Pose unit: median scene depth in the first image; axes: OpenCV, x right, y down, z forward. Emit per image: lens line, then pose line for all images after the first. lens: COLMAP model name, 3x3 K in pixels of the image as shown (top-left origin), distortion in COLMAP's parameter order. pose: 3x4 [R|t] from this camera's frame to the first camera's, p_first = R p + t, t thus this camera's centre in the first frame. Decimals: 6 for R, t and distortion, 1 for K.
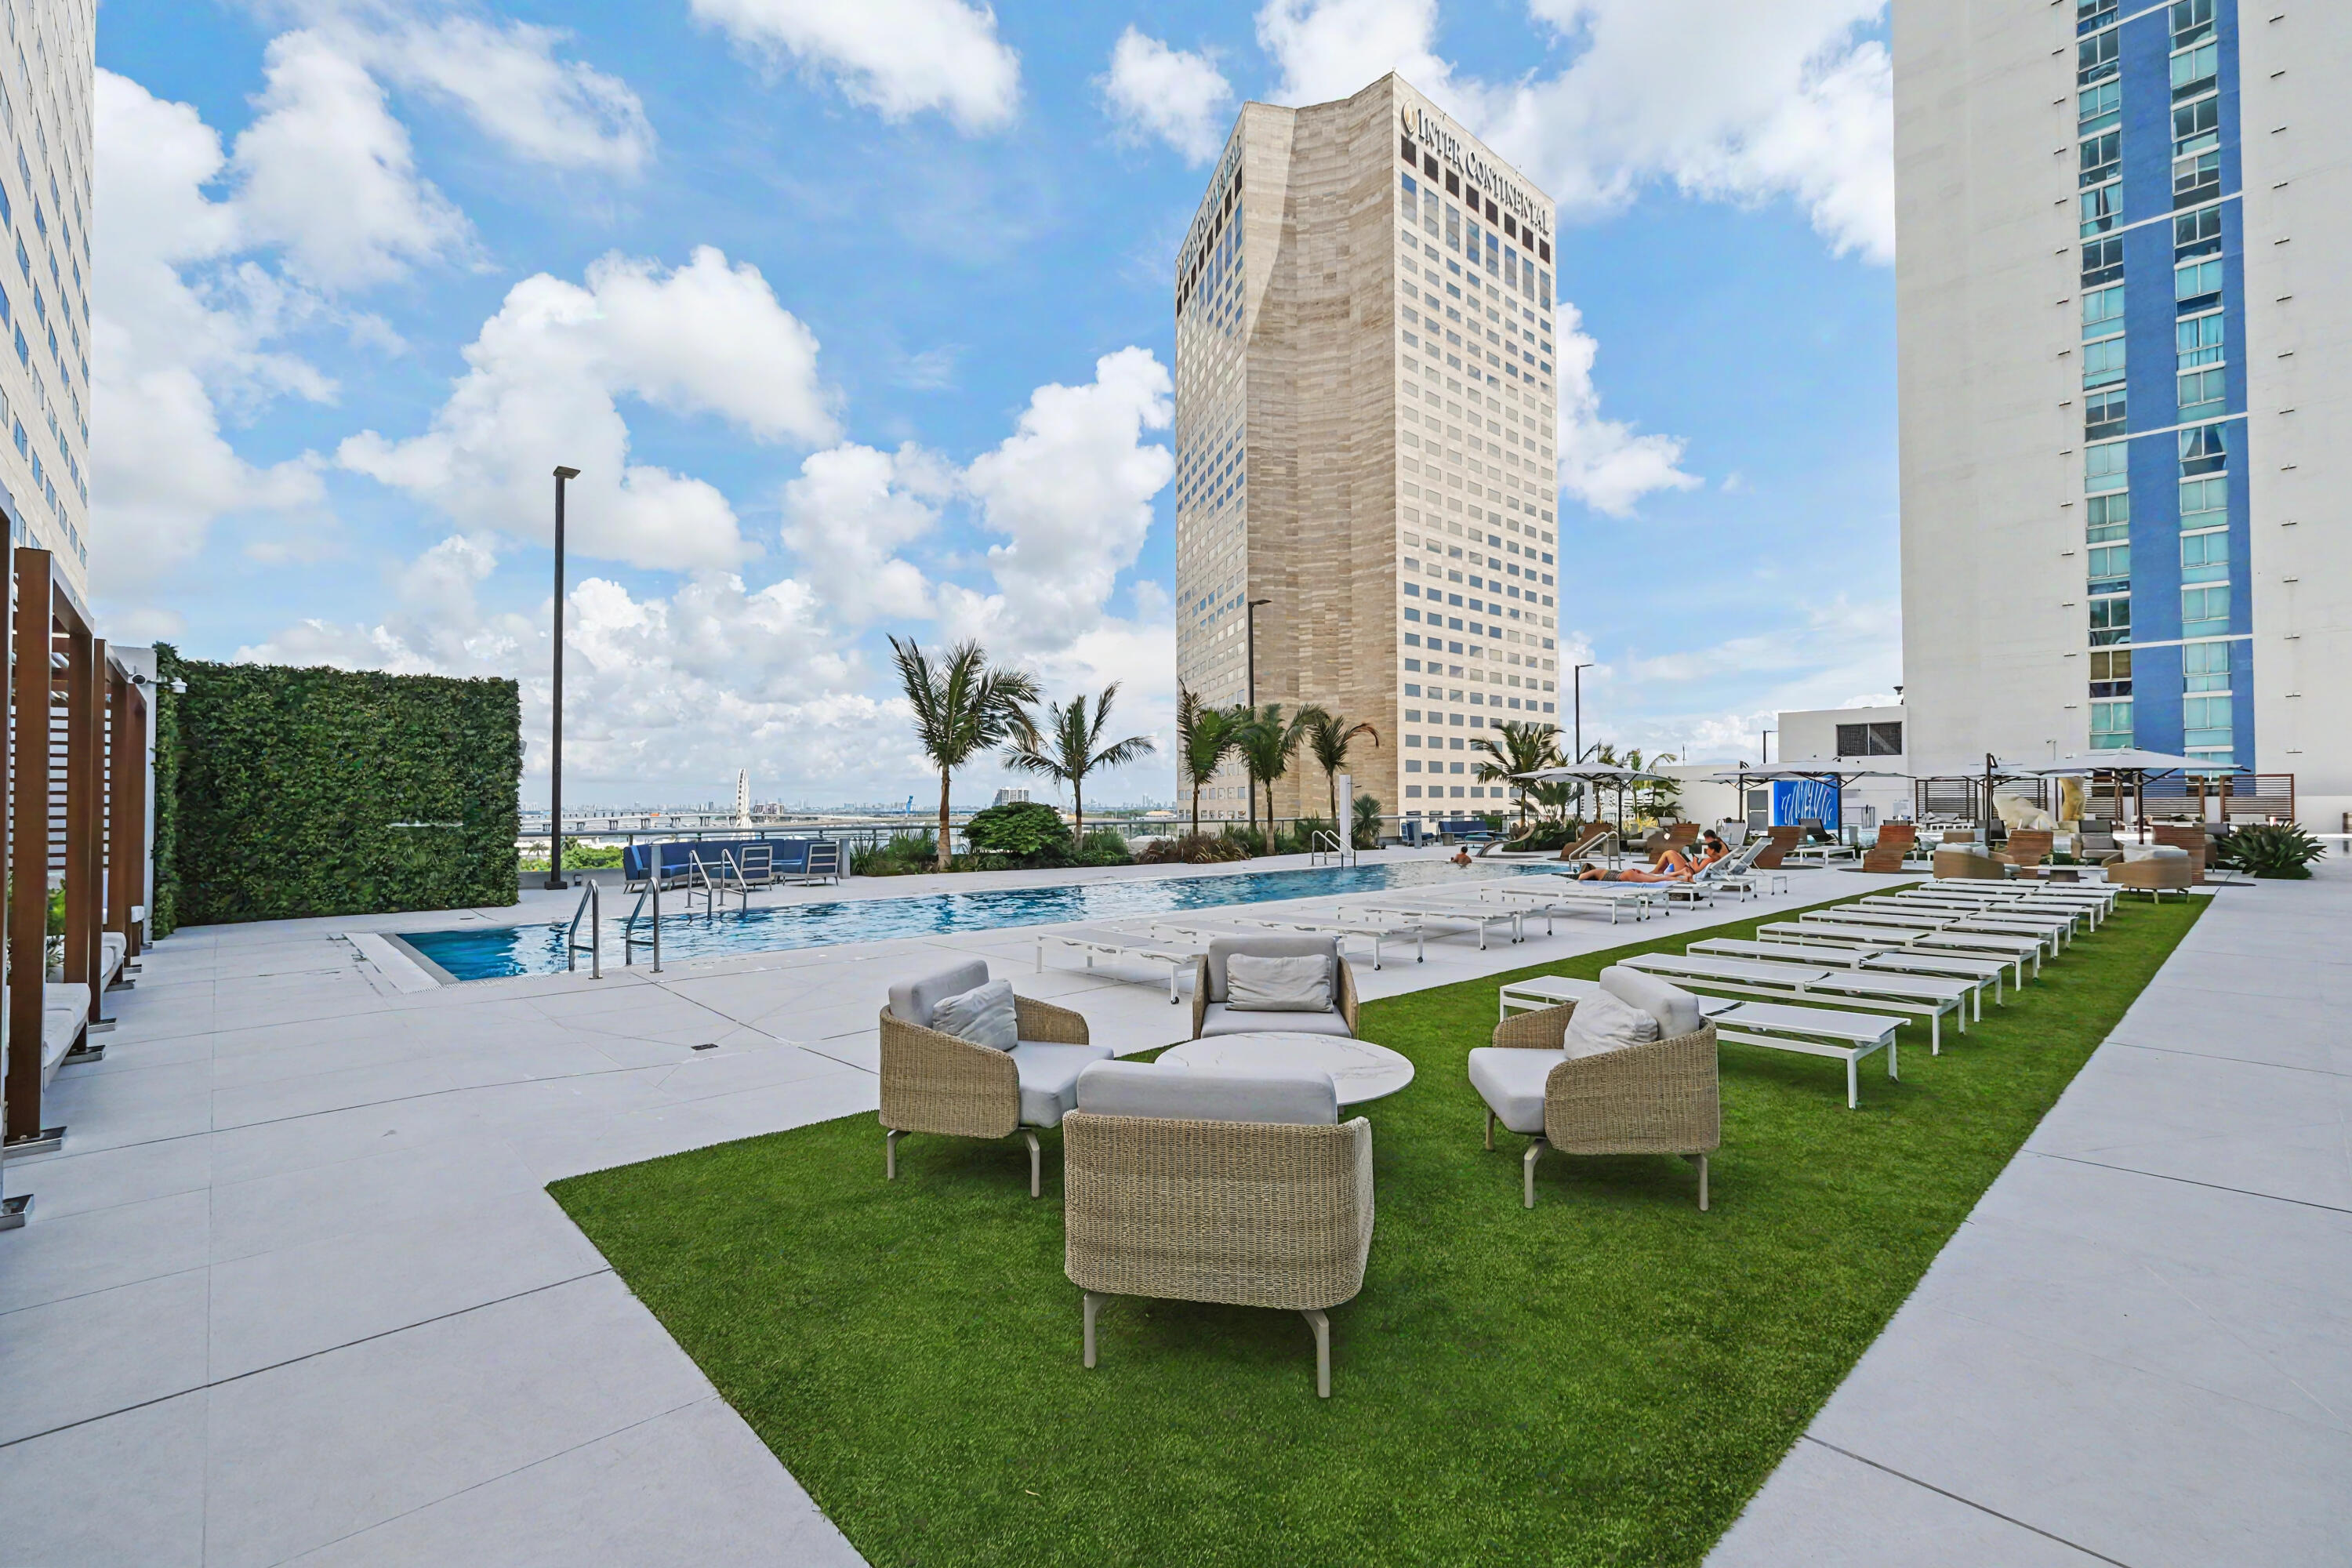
lens RADIAL K [[1032.7, 0, 1176.0], [0, 1032.7, 784.0], [0, 0, 1]] dist [0.000375, 0.000690]
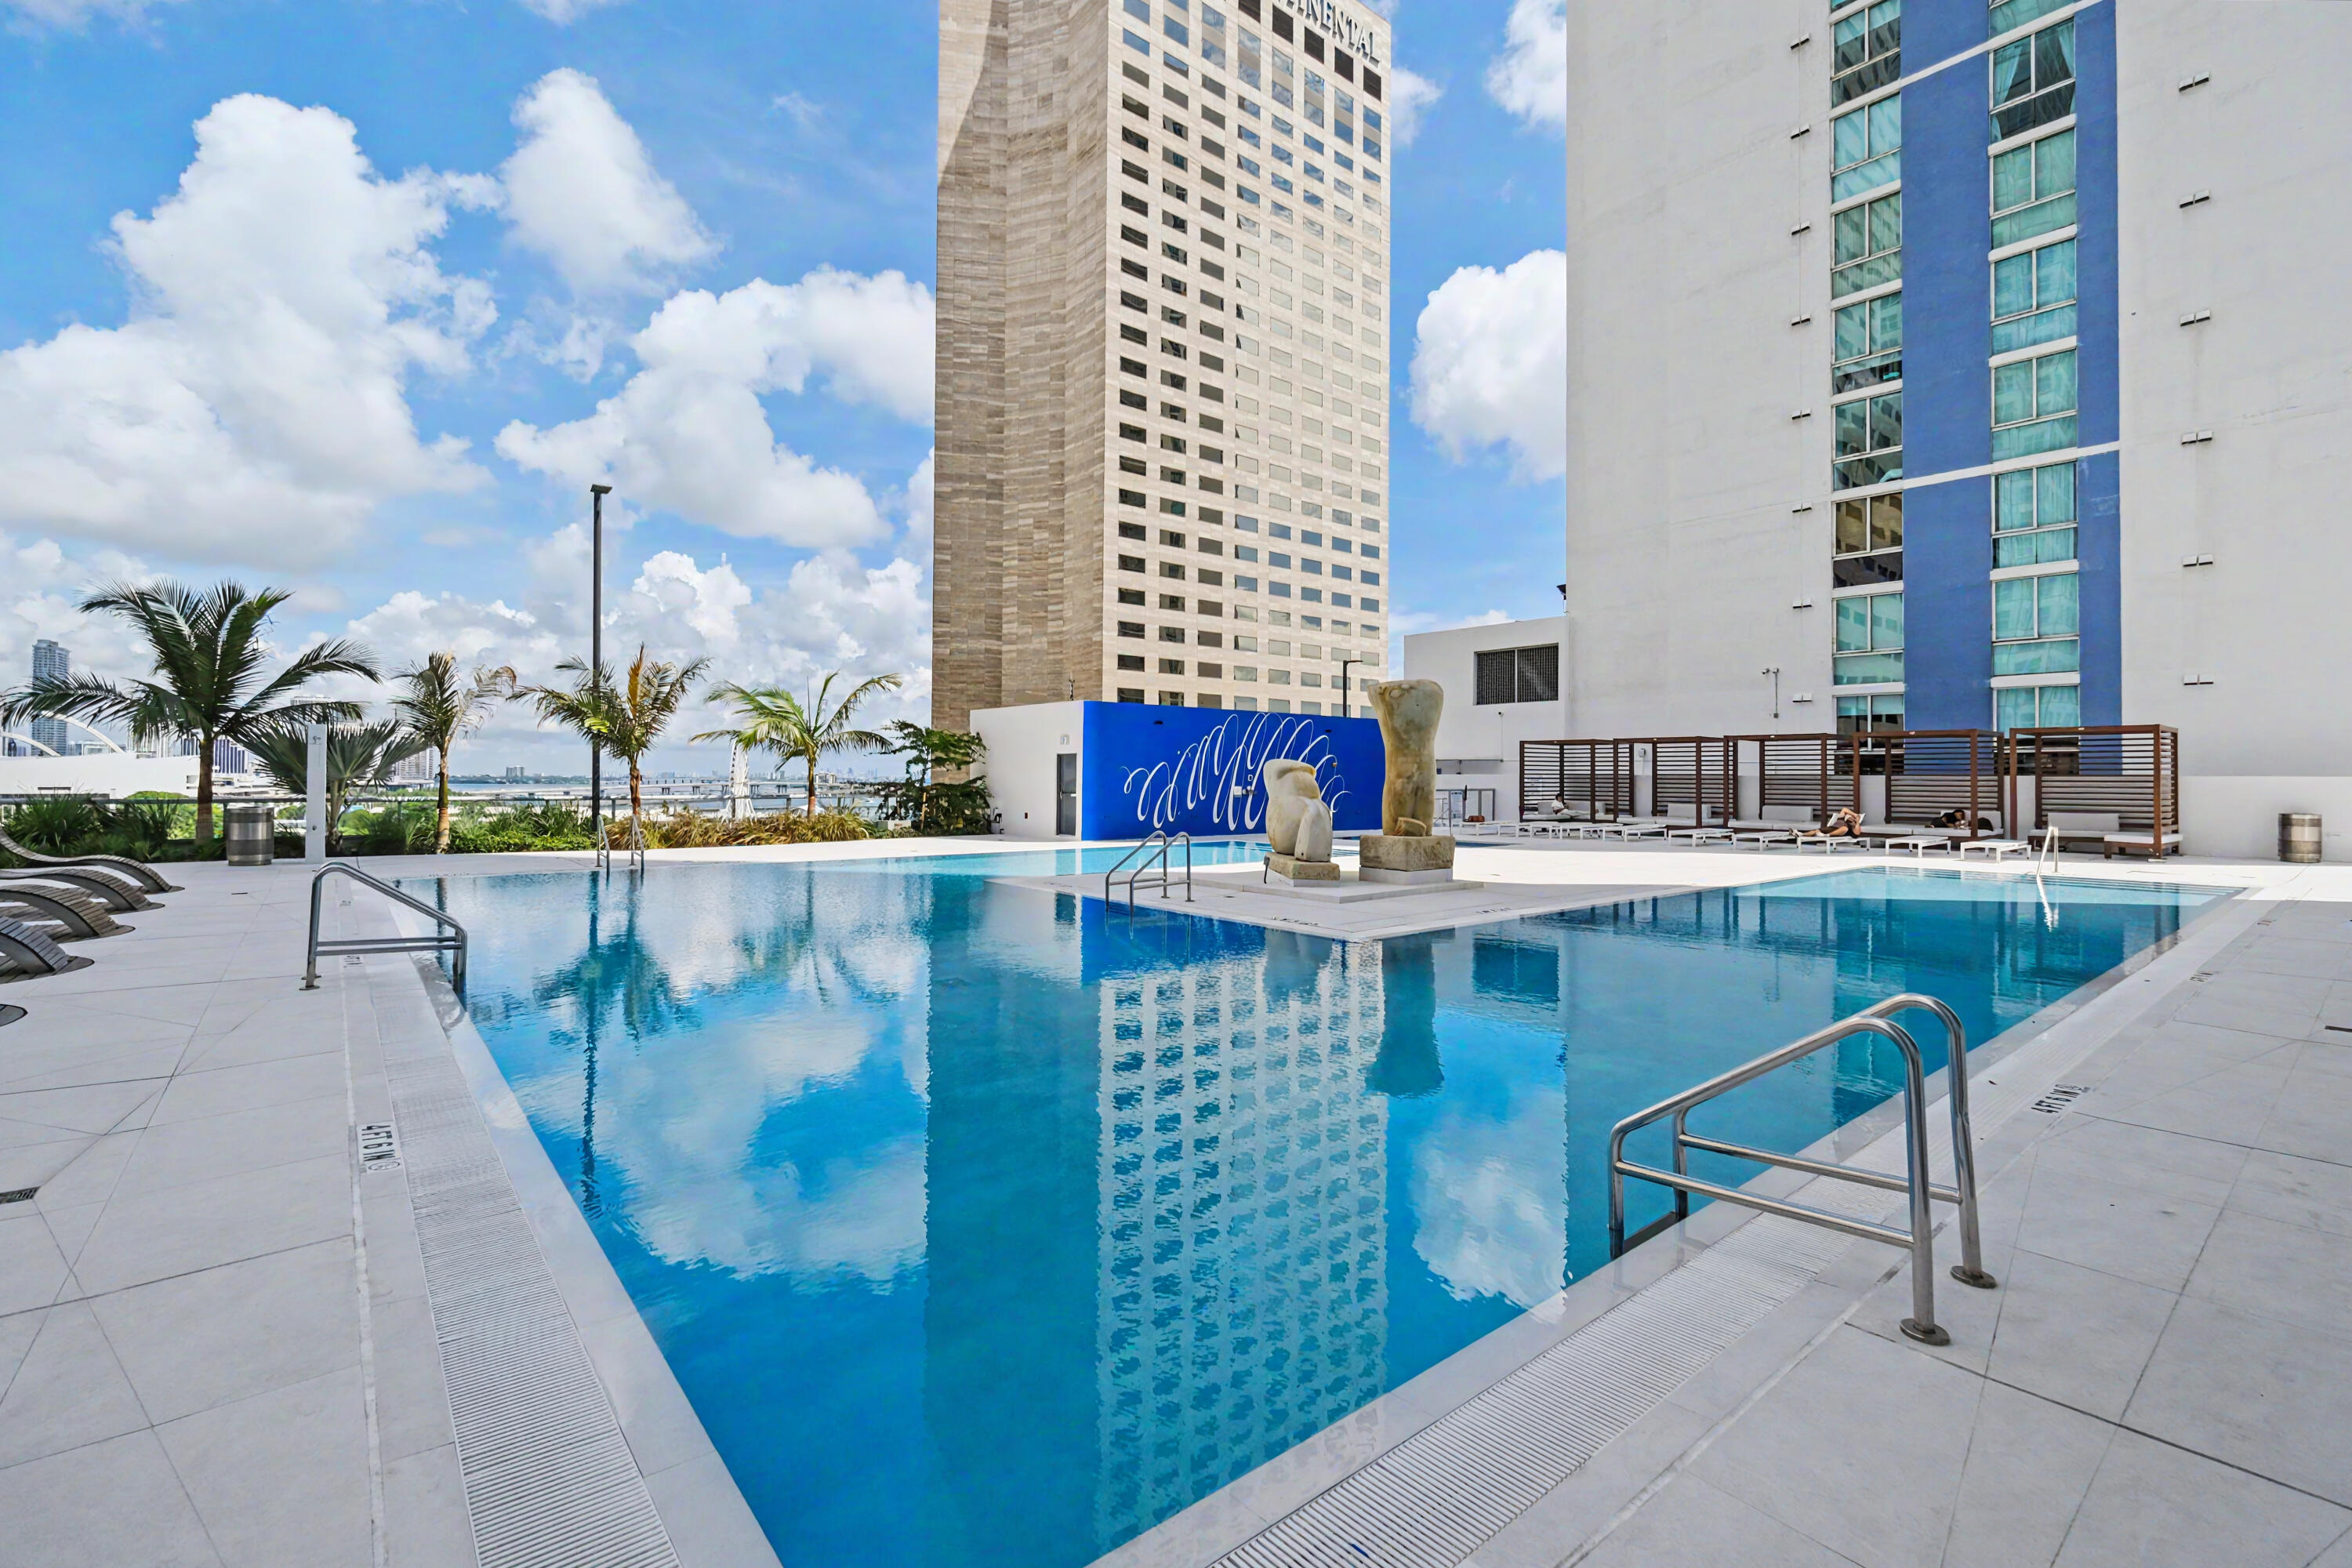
lens RADIAL K [[1032.7, 0, 1167.3], [0, 1032.7, 760.0], [0, 0, 1]] dist [-0.001921, -0.000280]
pose [[0.998105, 0.009091, -0.060851, 0.296447], [-0.008931, 0.999956, 0.002896, 0.003257], [0.060875, -0.002347, 0.998143, 0.231948]]
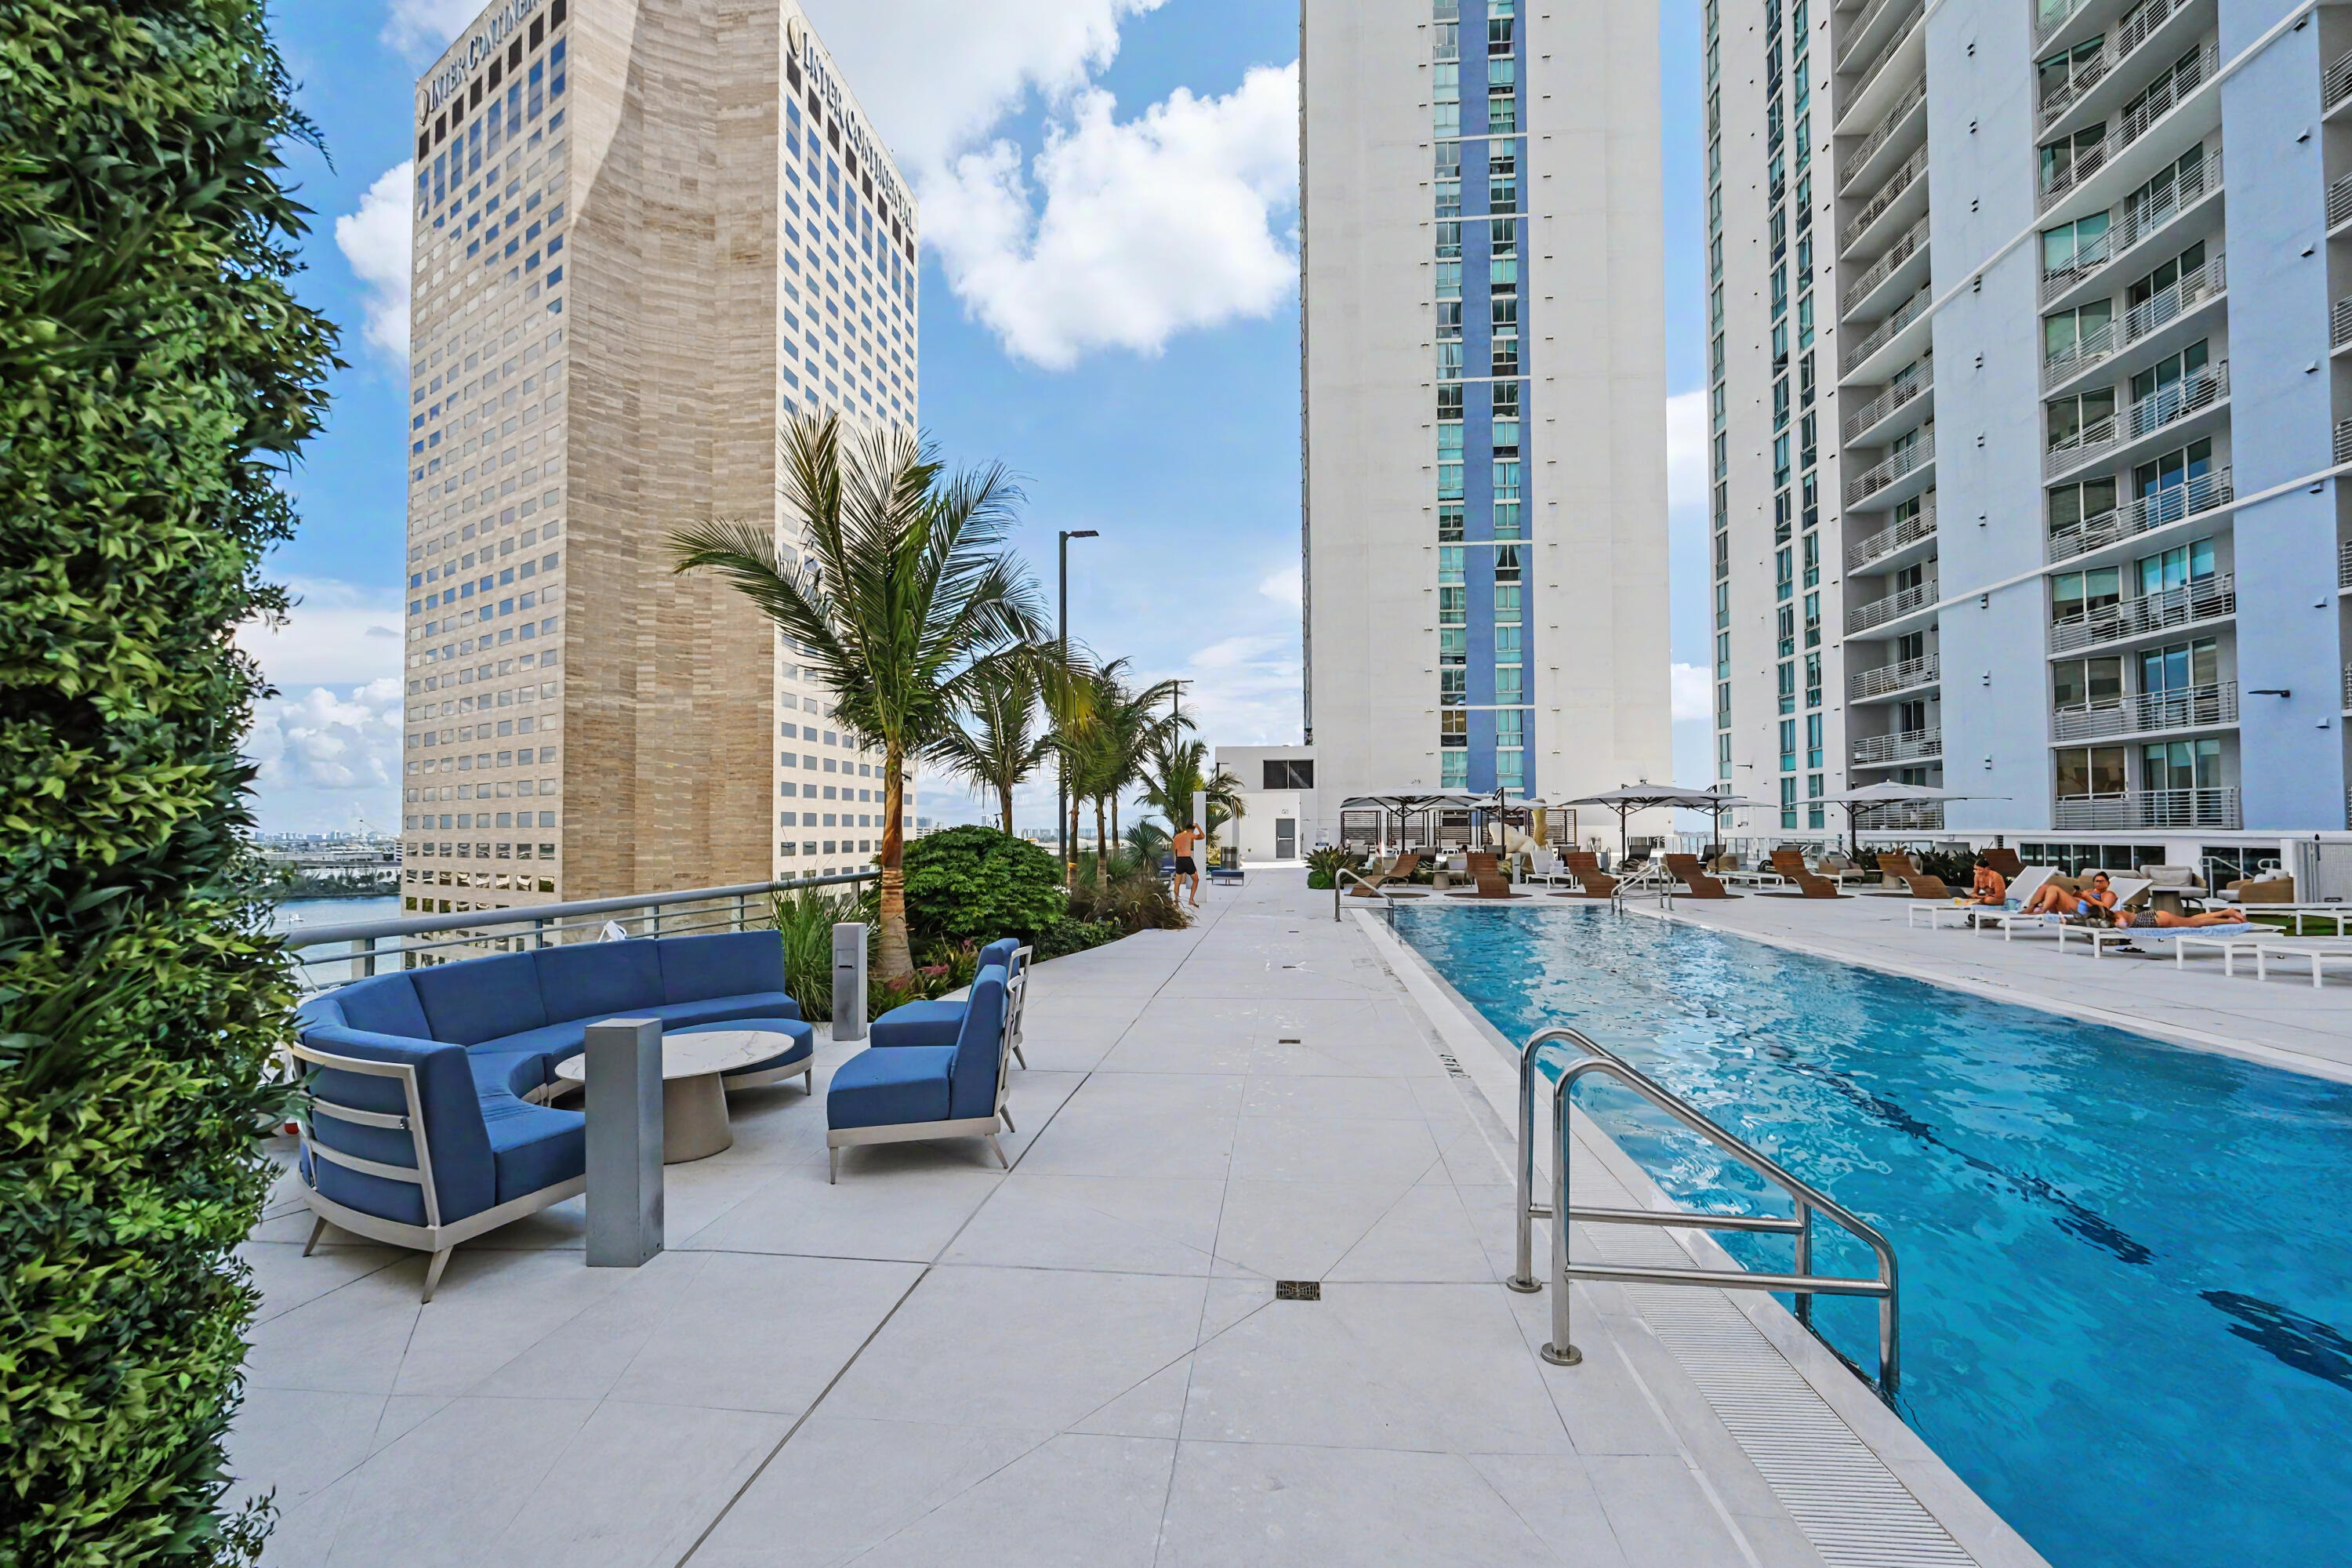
lens RADIAL K [[1057.4, 0, 1182.7], [0, 1057.4, 798.7], [0, 0, 1]] dist [-0.001374, -0.000146]
pose [[0.753183, 0.020648, 0.657487, -0.095232], [-0.010741, 0.999760, -0.019092, 0.003377], [-0.657723, 0.007318, 0.753224, 0.126870]]
